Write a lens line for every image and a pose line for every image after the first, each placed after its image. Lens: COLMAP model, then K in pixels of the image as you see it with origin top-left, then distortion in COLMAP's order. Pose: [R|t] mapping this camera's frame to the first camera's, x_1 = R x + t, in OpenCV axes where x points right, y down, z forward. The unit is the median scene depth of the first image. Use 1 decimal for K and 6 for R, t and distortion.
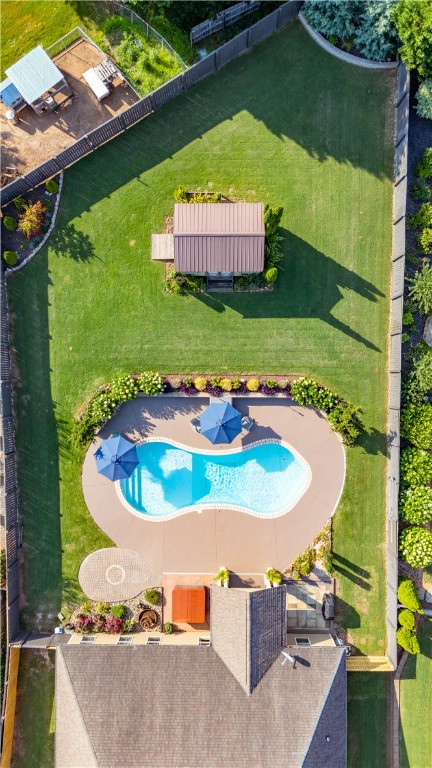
lens RADIAL K [[567.1, 0, 217.1], [0, 567.1, 386.4], [0, 0, 1]] dist [0.068759, -0.068313]
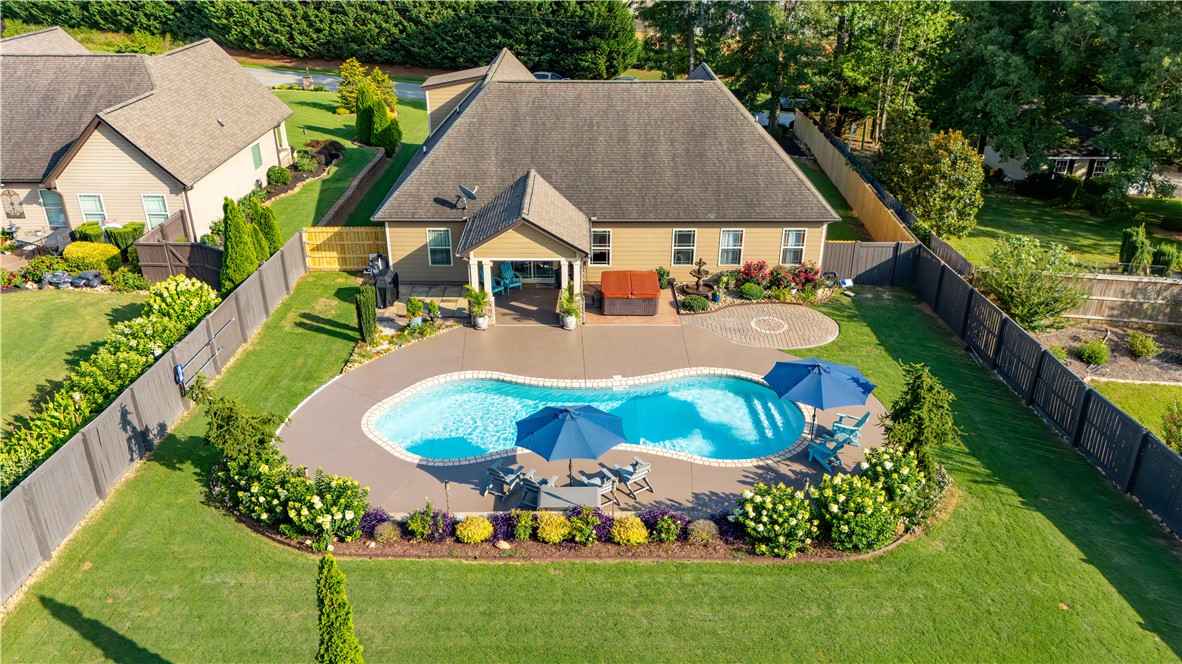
lens RADIAL K [[871.9, 0, 592.2], [0, 871.9, 331.7], [0, 0, 1]] dist [0.075729, -0.079498]
pose [[-0.999898, 0.012805, -0.006346, -0.005485], [-0.011273, -0.433755, 0.900960, -0.433093], [0.008785, 0.900940, 0.433855, 0.674200]]
